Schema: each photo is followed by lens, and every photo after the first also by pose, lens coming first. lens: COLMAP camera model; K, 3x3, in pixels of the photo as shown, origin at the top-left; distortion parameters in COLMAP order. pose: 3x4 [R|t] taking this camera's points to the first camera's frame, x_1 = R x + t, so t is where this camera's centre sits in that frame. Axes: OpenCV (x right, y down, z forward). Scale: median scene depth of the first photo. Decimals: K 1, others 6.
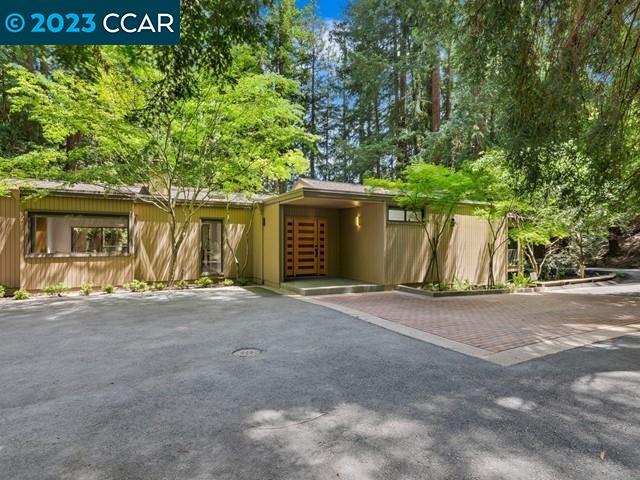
lens RADIAL K [[349.7, 0, 320.9], [0, 349.7, 242.5], [0, 0, 1]] dist [0.004813, 0.000131]
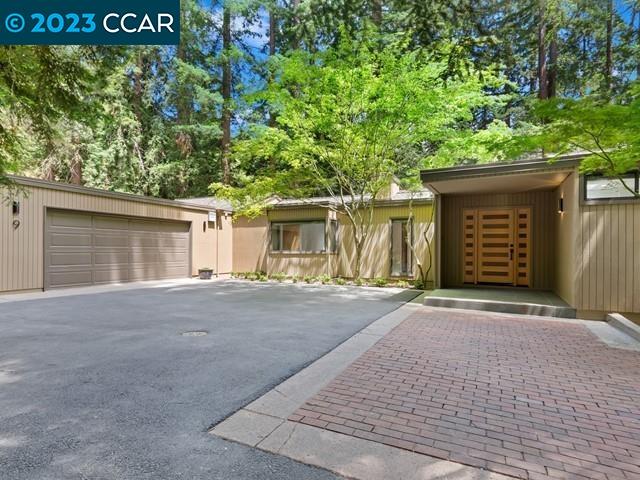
lens RADIAL K [[349.7, 0, 319.6], [0, 349.7, 243.9], [0, 0, 1]] dist [0.004813, 0.000131]
pose [[0.559325, -0.010614, -0.828881, 0.379305], [0.006274, 0.999944, -0.008571, 0.011417], [0.828925, -0.000407, 0.559360, 0.270886]]
